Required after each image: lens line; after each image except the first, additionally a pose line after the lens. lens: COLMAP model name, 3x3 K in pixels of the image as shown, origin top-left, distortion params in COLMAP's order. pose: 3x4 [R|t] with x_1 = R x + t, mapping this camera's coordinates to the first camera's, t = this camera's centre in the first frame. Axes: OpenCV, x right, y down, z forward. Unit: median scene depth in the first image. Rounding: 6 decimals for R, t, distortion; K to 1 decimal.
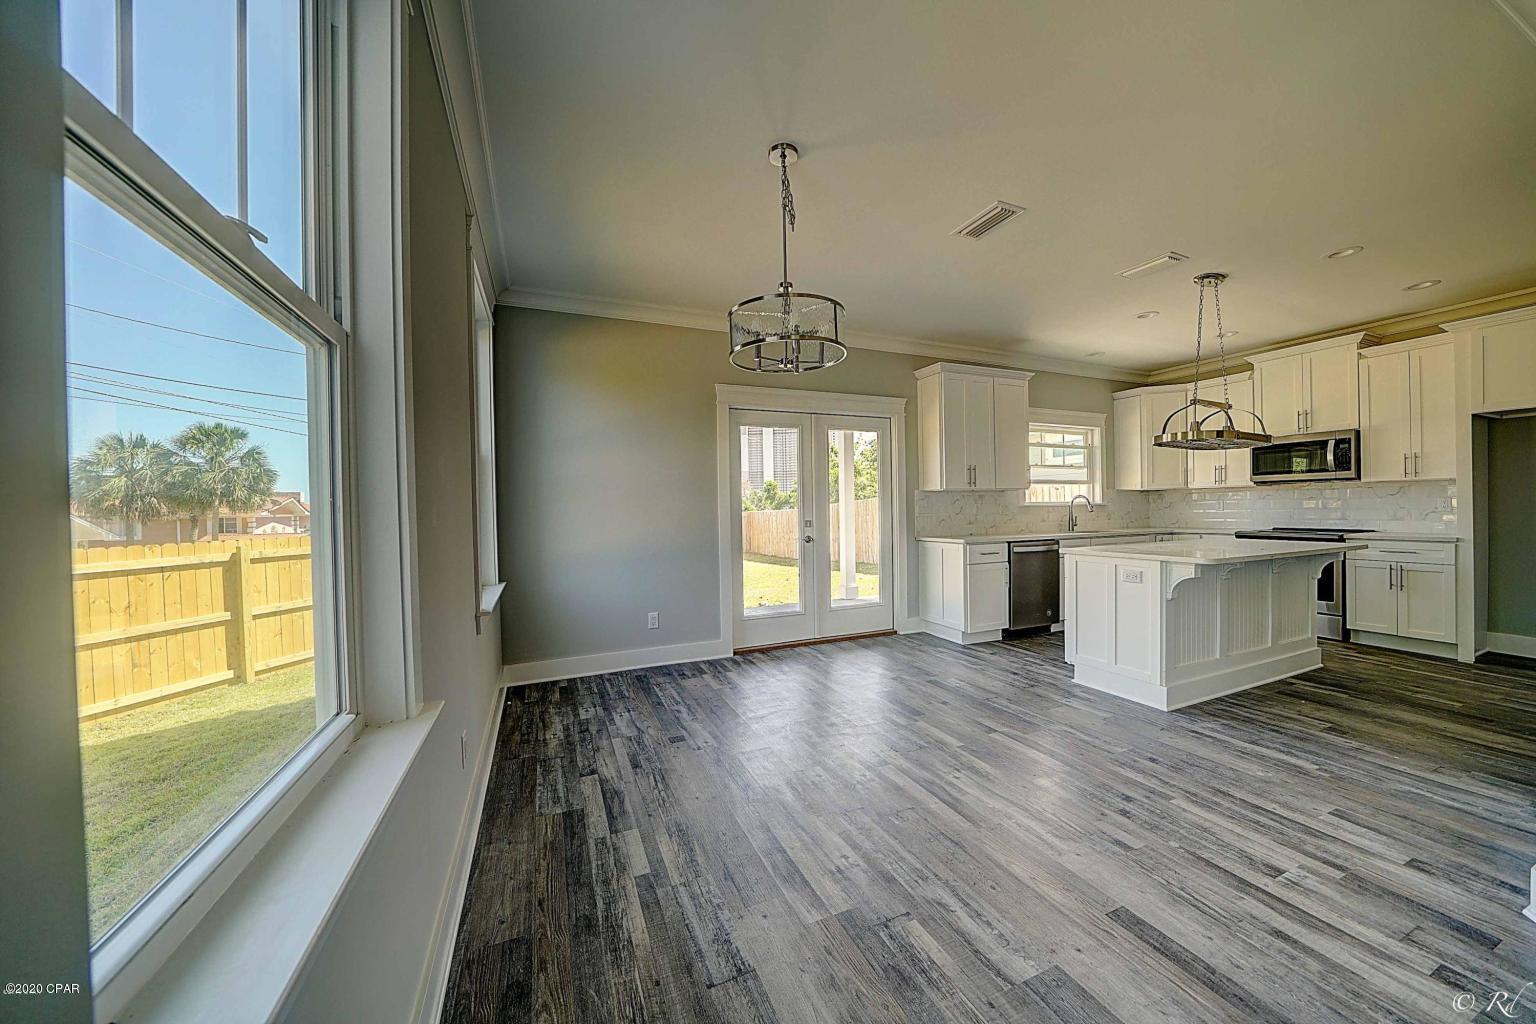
lens RADIAL K [[541.8, 0, 771.9], [0, 541.8, 504.9], [0, 0, 1]] dist [0.000135, 0.000022]
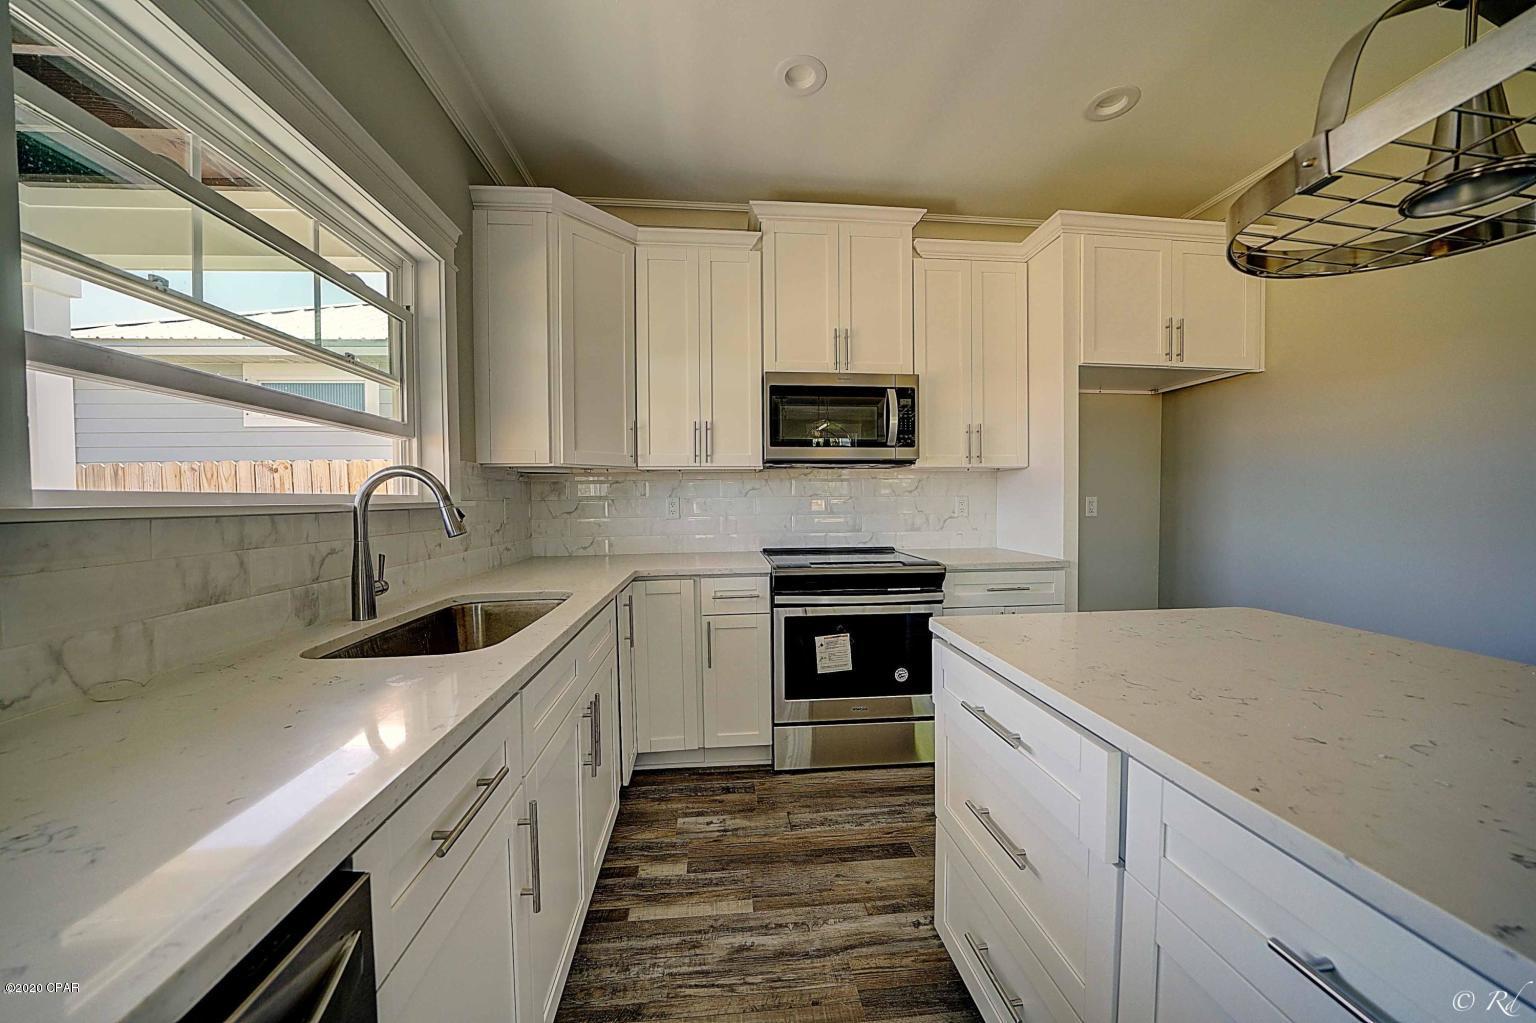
lens RADIAL K [[541.8, 0, 771.9], [0, 541.8, 504.4], [0, 0, 1]] dist [0.000135, 0.000022]
pose [[0.310625, -0.000285, 0.950533, 0.423498], [-0.007158, 0.999971, 0.002639, -0.003759], [-0.950506, -0.007624, 0.310614, 0.835596]]
